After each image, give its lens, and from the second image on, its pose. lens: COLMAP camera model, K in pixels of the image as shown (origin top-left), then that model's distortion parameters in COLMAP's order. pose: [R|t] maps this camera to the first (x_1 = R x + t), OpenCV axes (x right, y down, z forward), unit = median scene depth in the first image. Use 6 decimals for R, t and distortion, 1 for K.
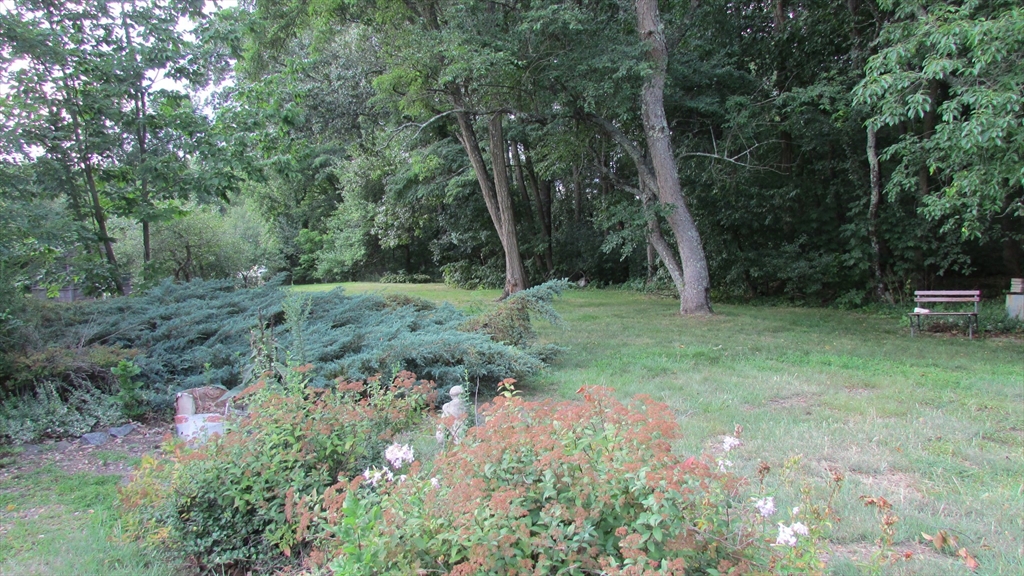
lens RADIAL K [[770.8, 0, 512.0], [0, 770.8, 288.0], [0, 0, 1]] dist [0.002446, 0.000858]
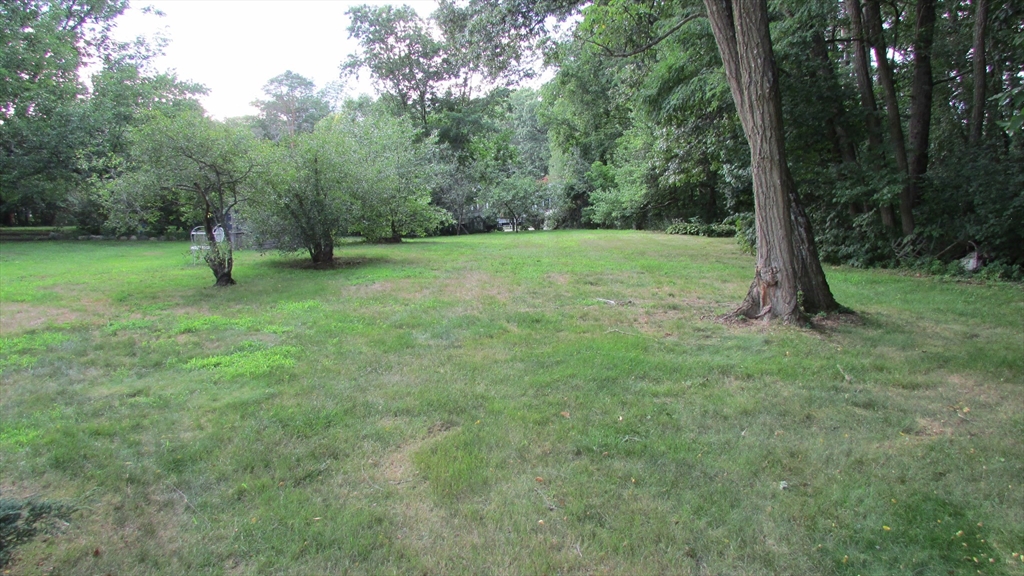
lens RADIAL K [[770.8, 0, 512.0], [0, 770.8, 288.0], [0, 0, 1]] dist [0.002446, 0.000858]
pose [[0.896491, 0.079960, -0.435788, 0.027364], [-0.044494, 0.994856, 0.091007, -0.015528], [0.440823, -0.062197, 0.895437, 0.258713]]
